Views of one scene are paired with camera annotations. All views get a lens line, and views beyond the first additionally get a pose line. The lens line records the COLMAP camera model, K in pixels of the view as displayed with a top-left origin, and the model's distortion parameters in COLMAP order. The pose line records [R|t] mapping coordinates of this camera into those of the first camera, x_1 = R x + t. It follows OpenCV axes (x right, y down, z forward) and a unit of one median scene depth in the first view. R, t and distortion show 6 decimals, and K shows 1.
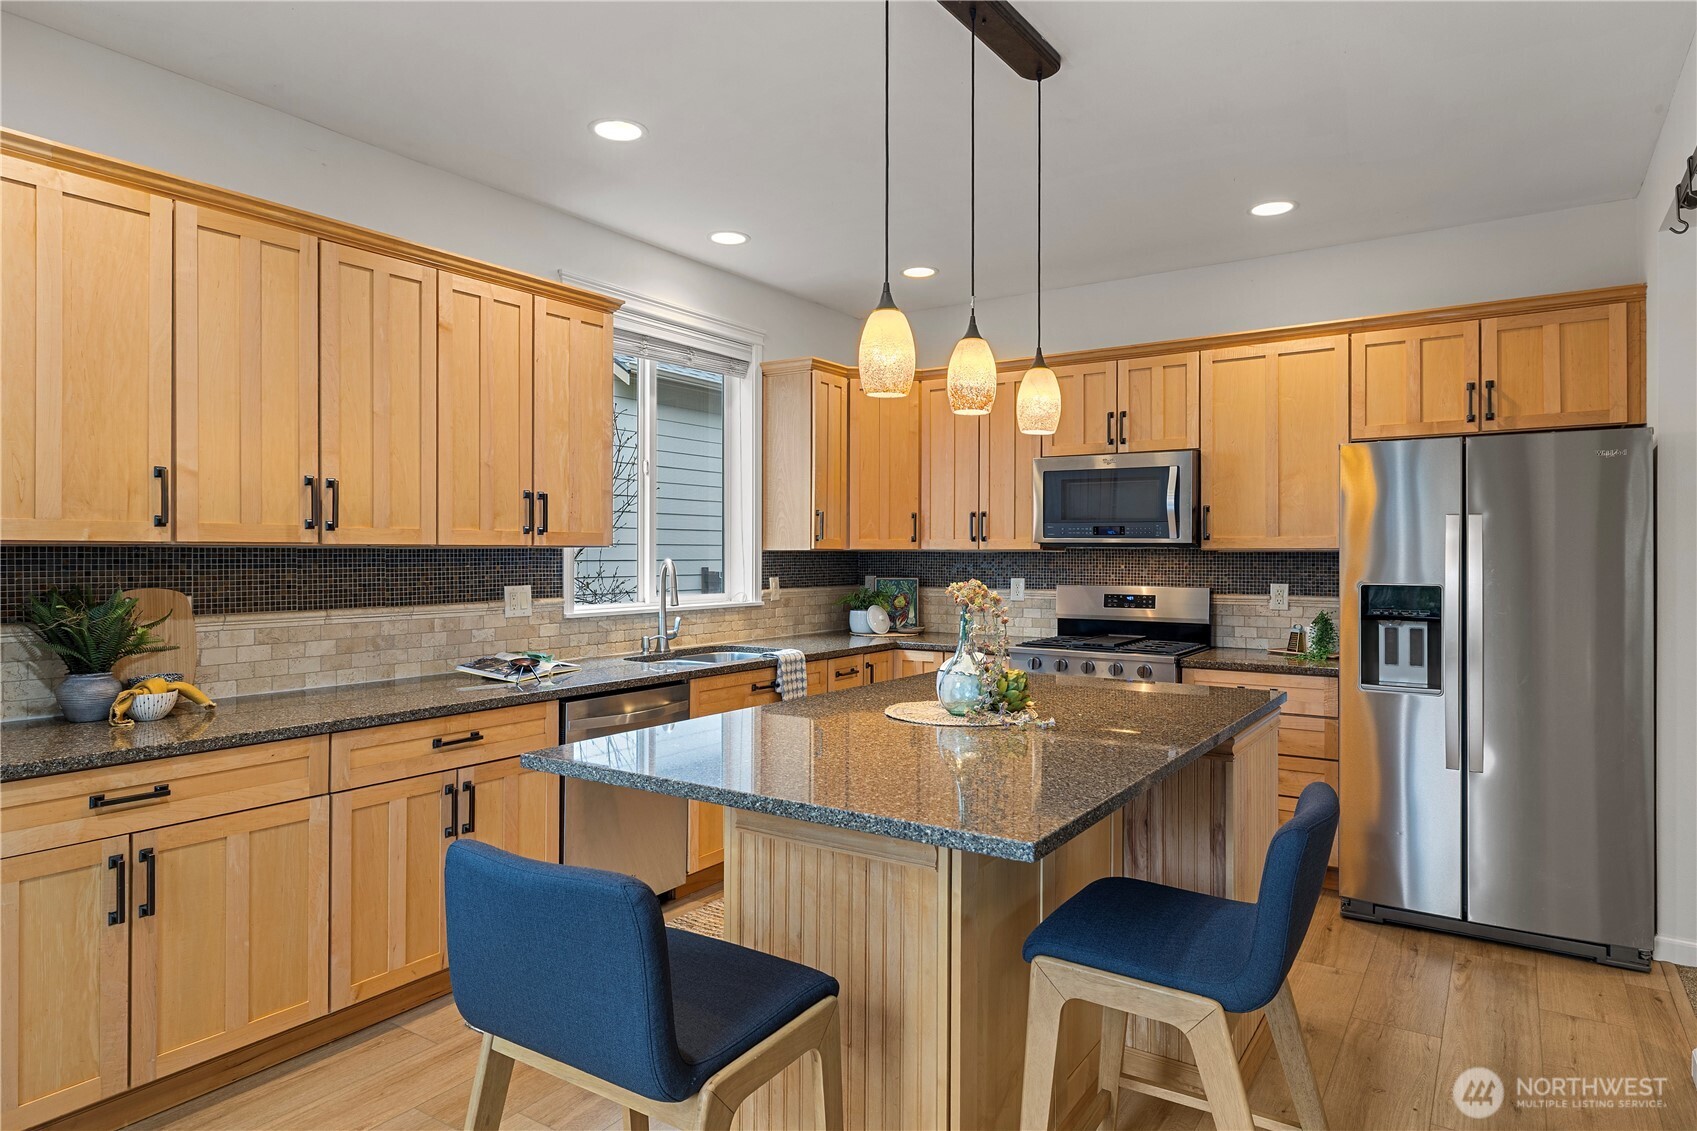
lens RADIAL K [[997.8, 0, 849.9], [0, 997.8, 550.6], [0, 0, 1]] dist [0.002415, -0.001923]
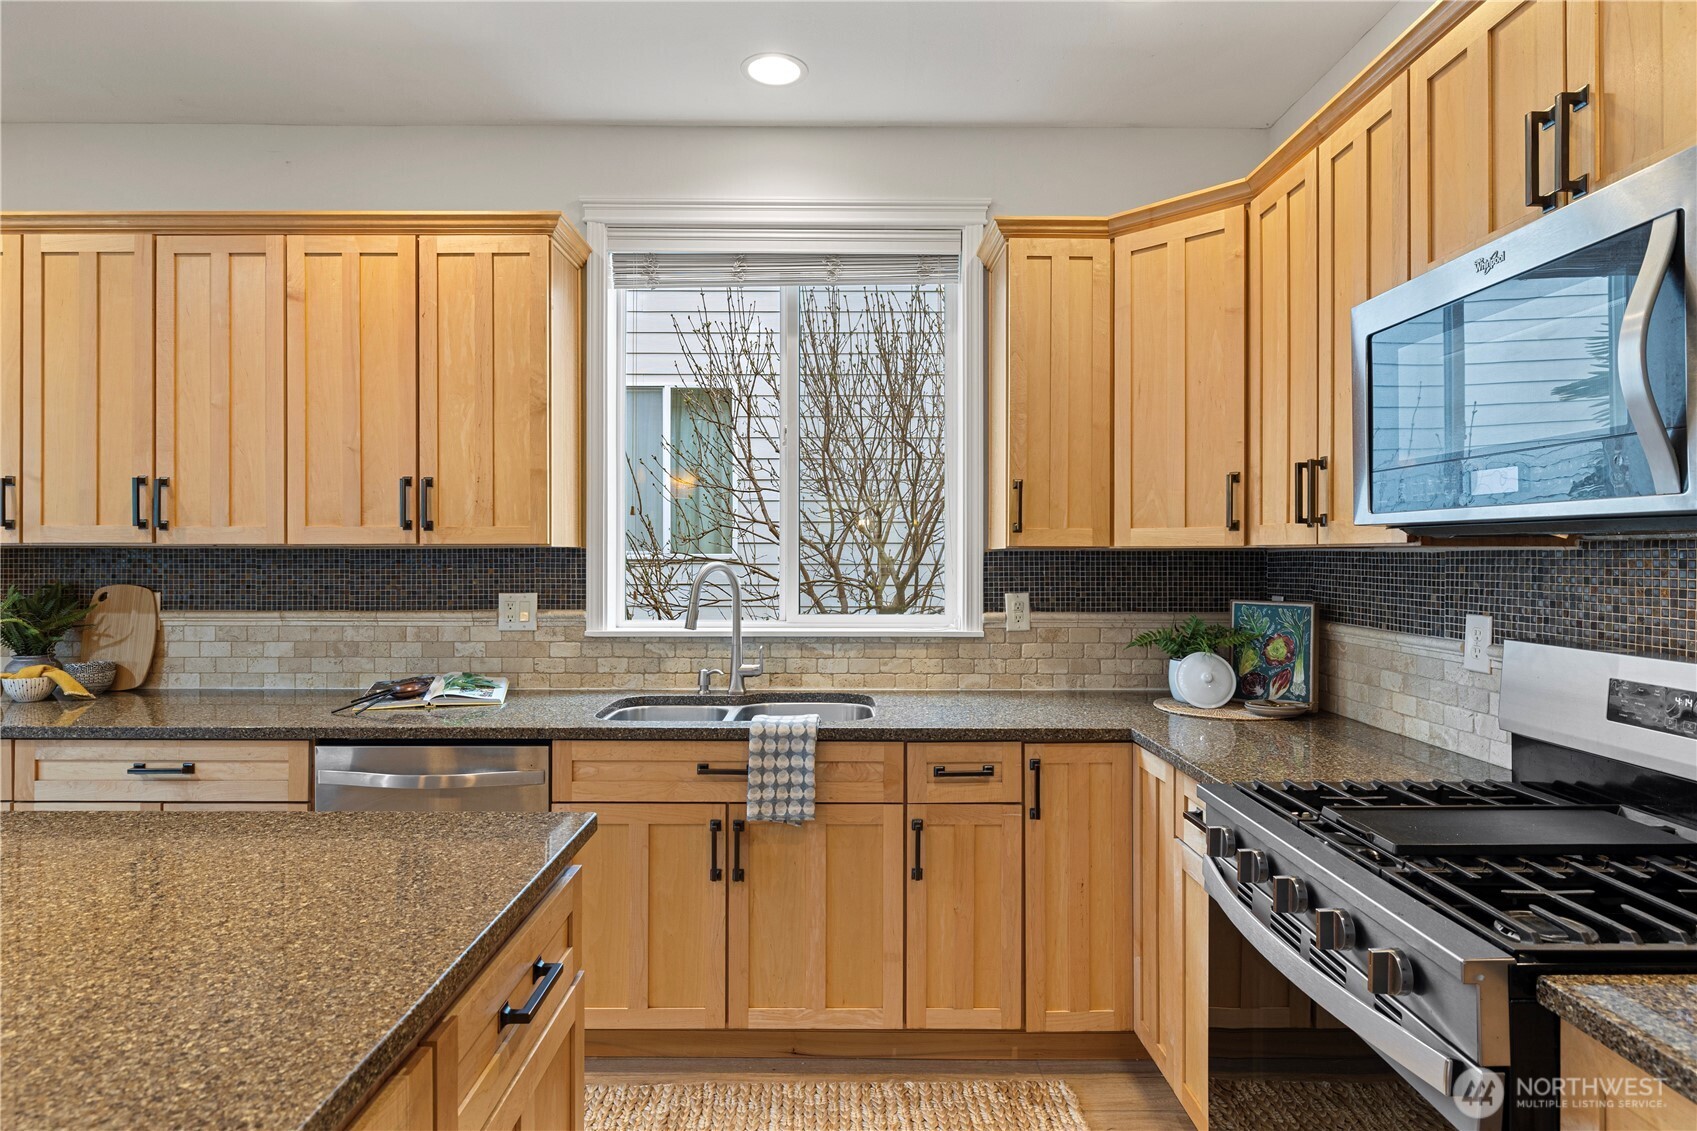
lens RADIAL K [[937.5, 0, 847.8], [0, 937.5, 551.3], [0, 0, 1]] dist [-0.003434, 0.001905]
pose [[0.560652, -0.003852, -0.828042, 0.509364], [0.001721, 0.999992, -0.003487, 0.004068], [0.828050, 0.000530, 0.560655, 0.864463]]
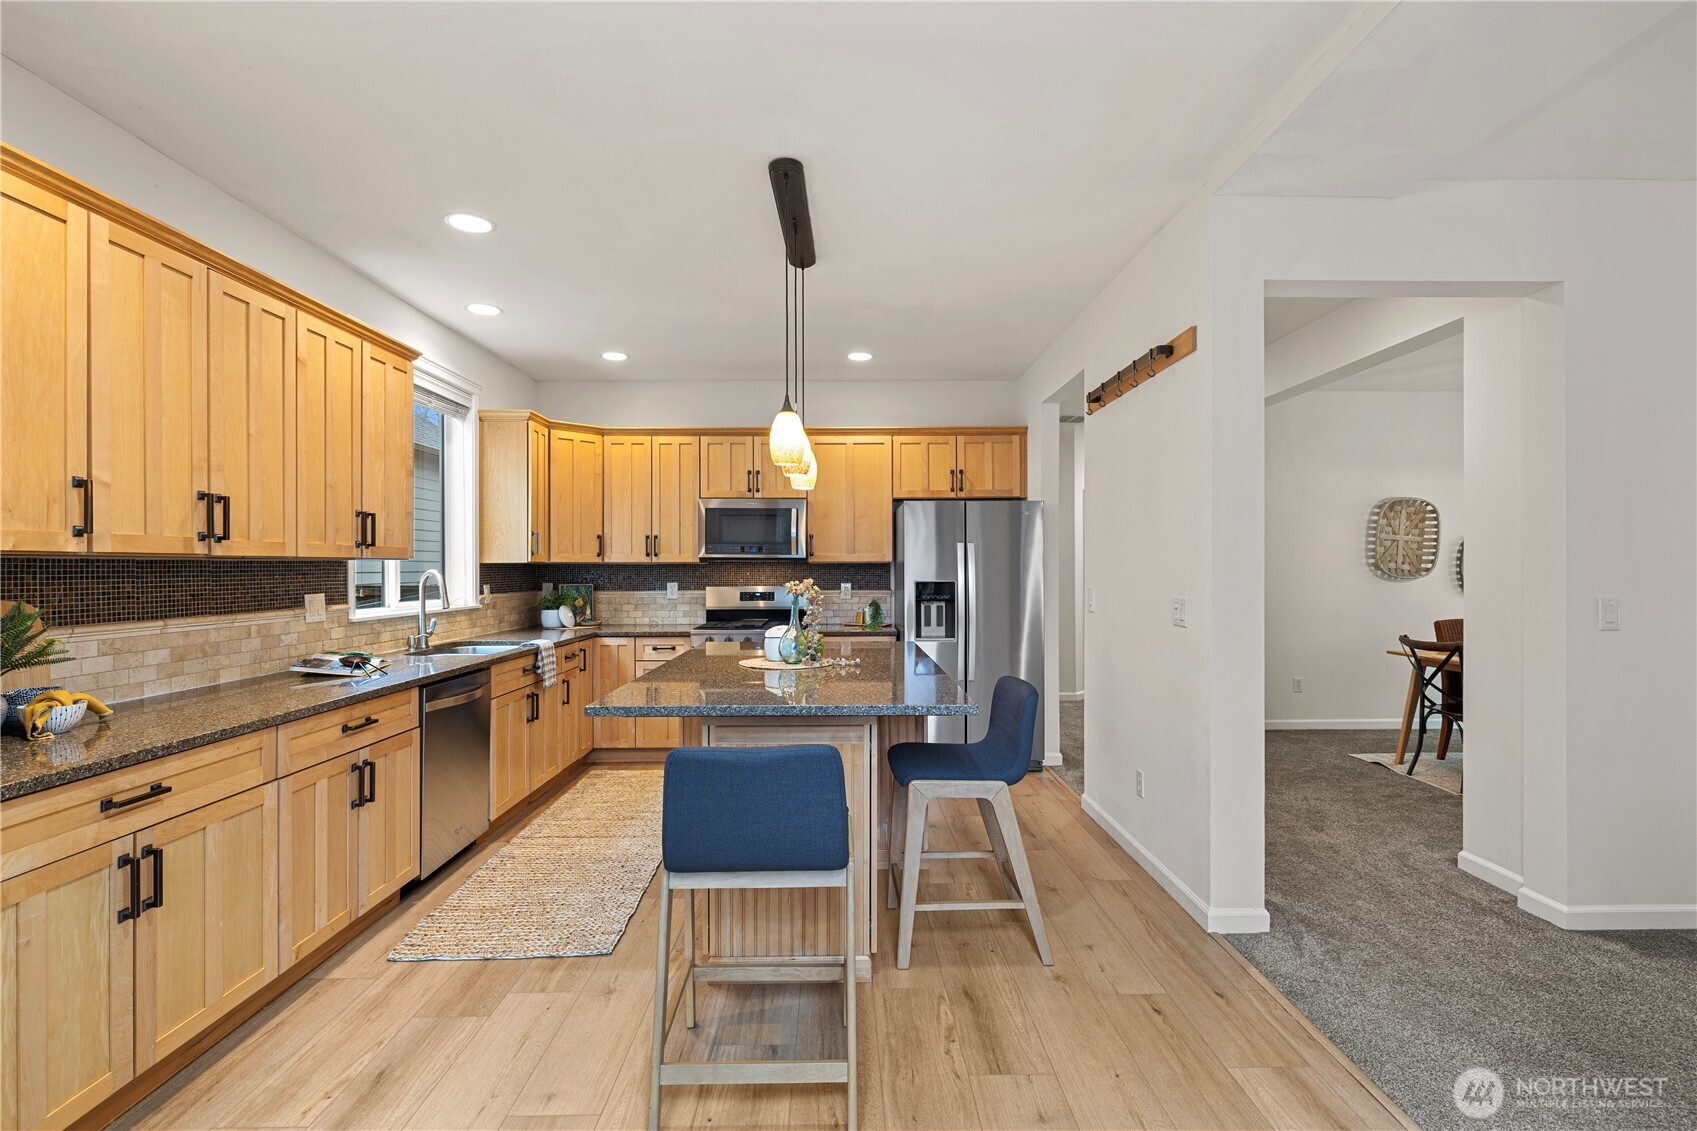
lens RADIAL K [[768.2, 0, 855.4], [0, 768.2, 567.7], [0, 0, 1]] dist [-0.003850, -0.000396]
pose [[0.821673, -0.004006, 0.569945, -0.354848], [0.001965, 0.999989, 0.004197, 0.003766], [-0.569955, -0.002329, 0.821672, -0.051553]]
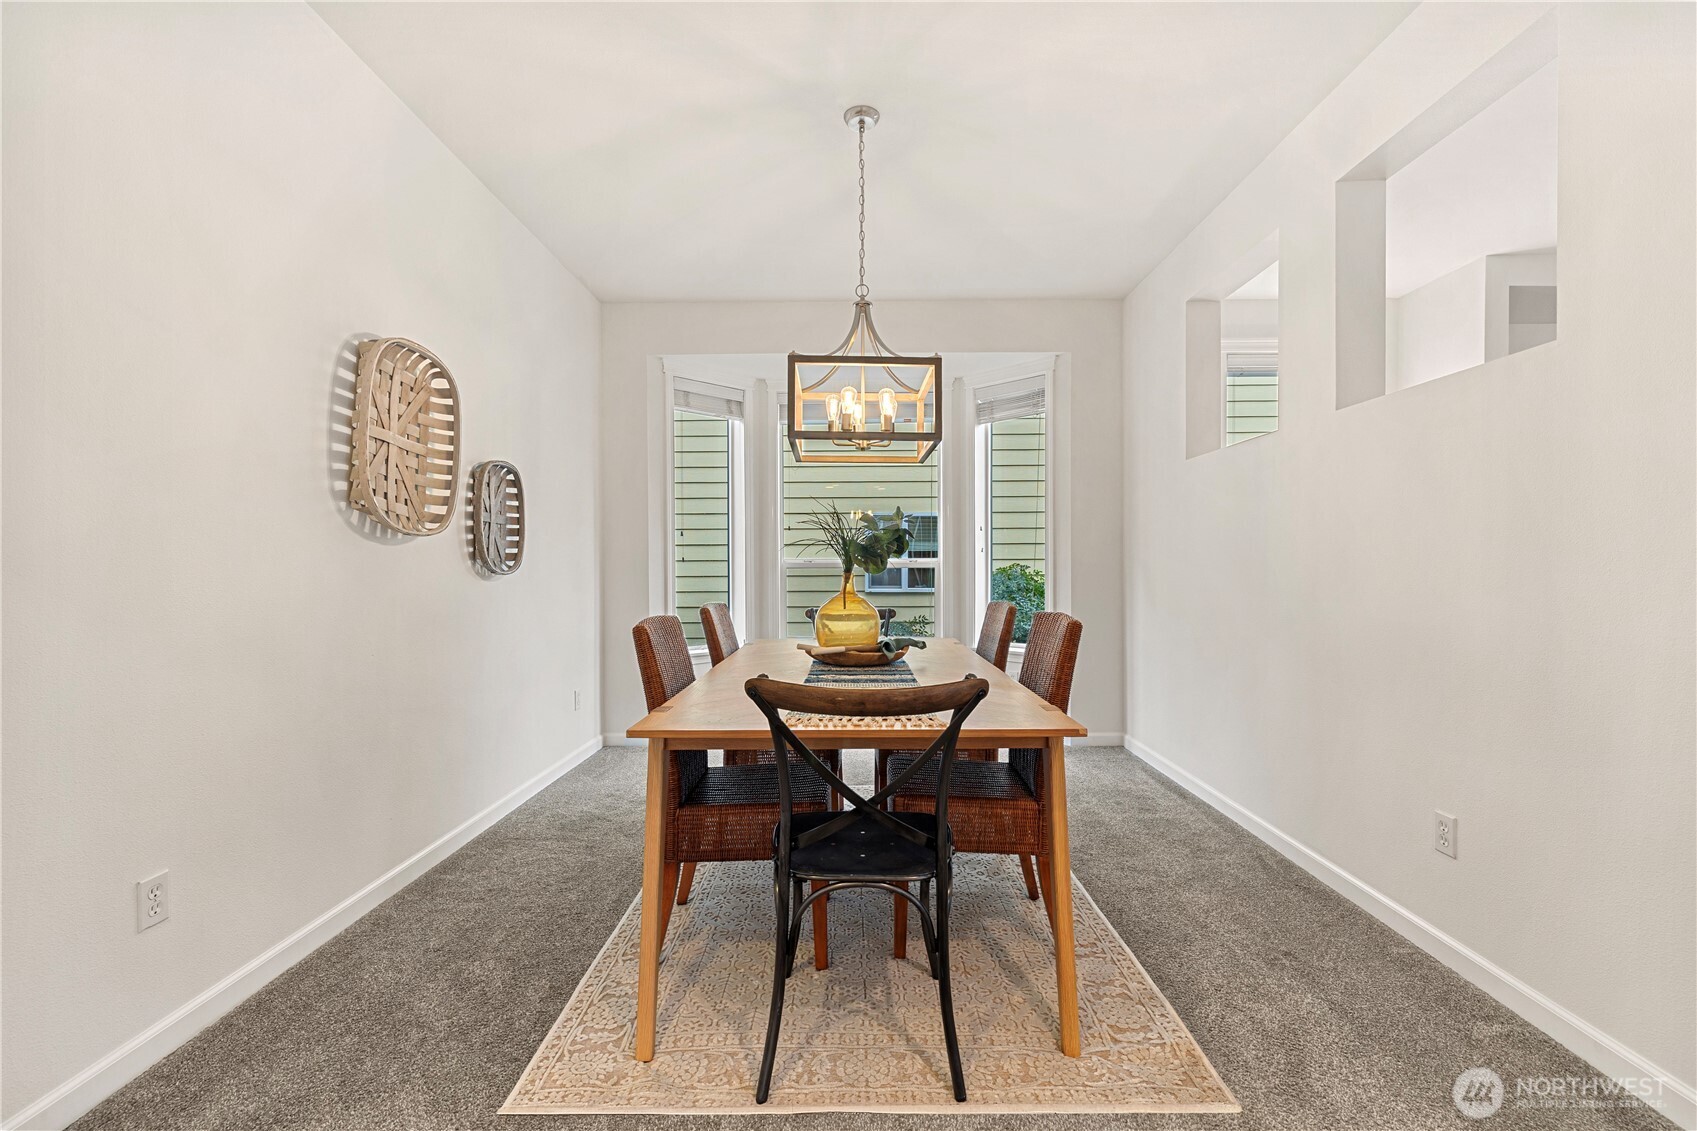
lens RADIAL K [[714.0, 0, 850.9], [0, 714.0, 569.2], [0, 0, 1]] dist [0.000461, 0.000181]
pose [[-0.555774, -0.003371, 0.831327, 0.849861], [0.000819, 0.999989, 0.004602, 0.068036], [-0.831333, 0.003238, -0.555765, 0.693028]]
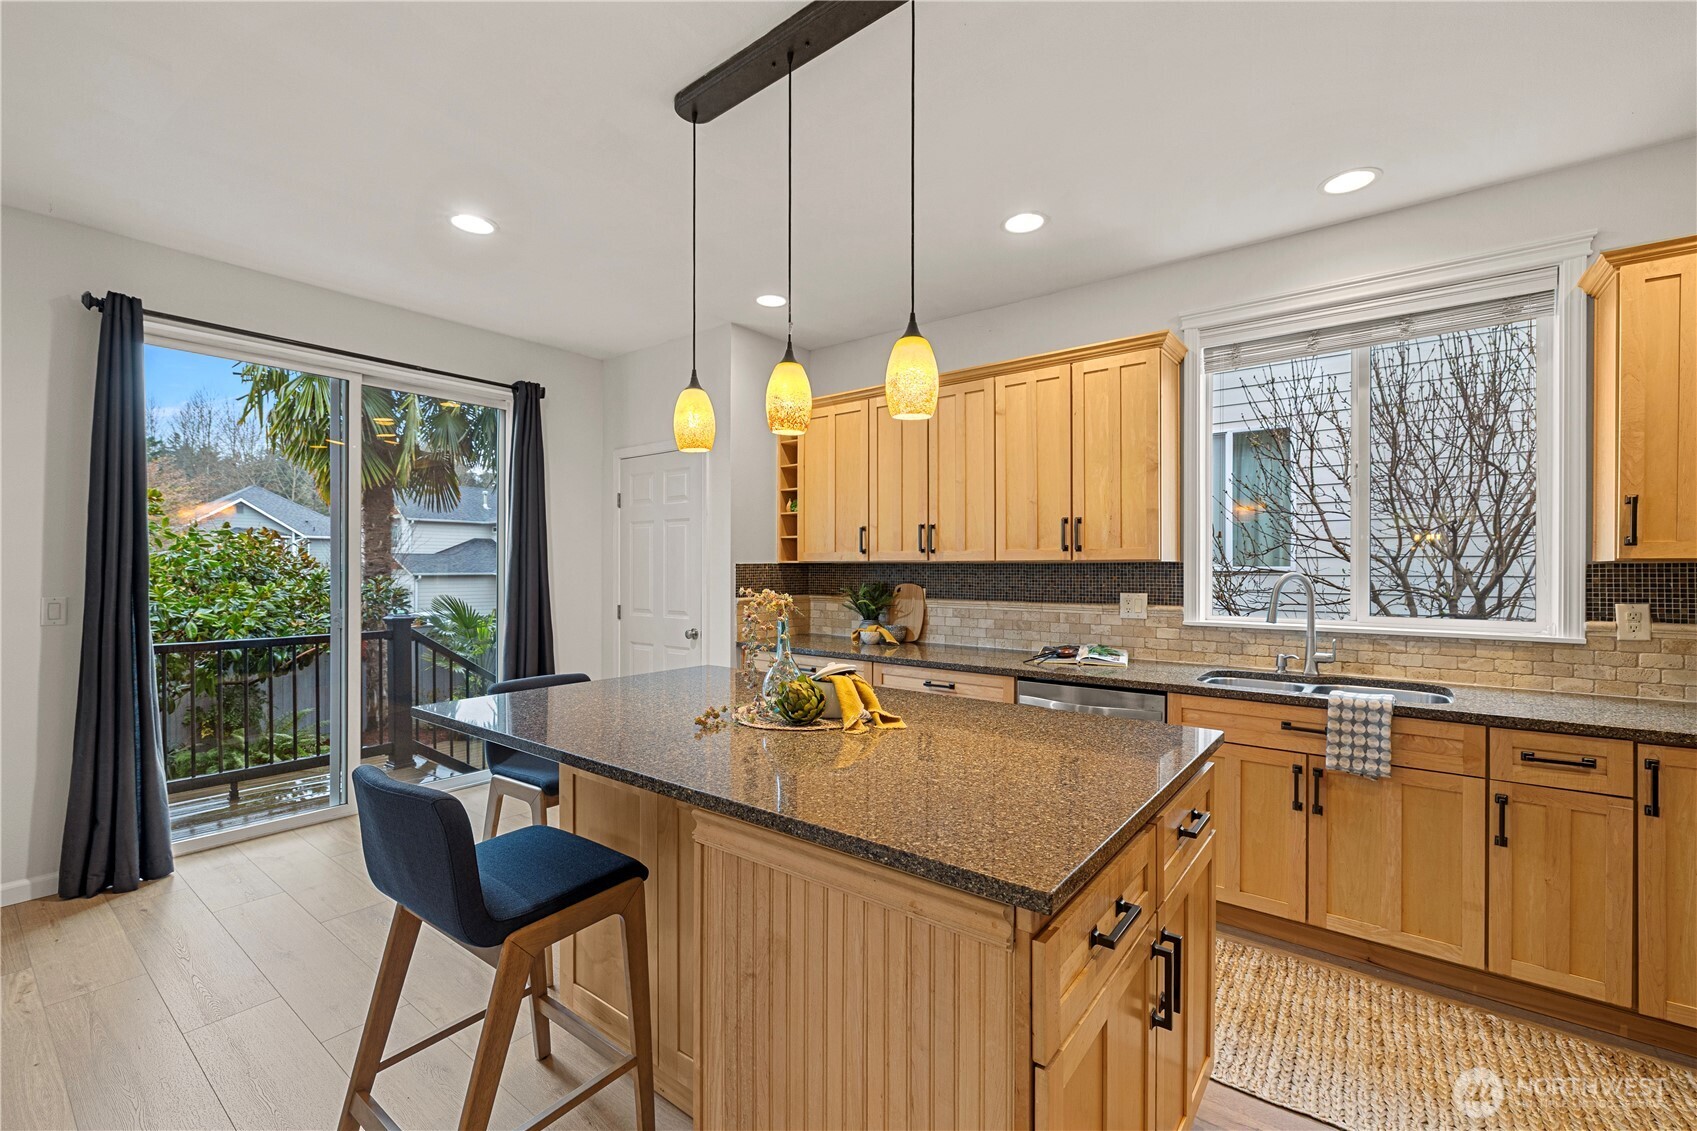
lens RADIAL K [[714.0, 0, 847.8], [0, 714.0, 569.0], [0, 0, 1]] dist [0.000461, 0.000181]
pose [[-0.072330, 0.001500, -0.997380, 0.613407], [0.001618, 0.999998, 0.001386, 0.004540], [0.997379, -0.001514, -0.072332, 0.782486]]
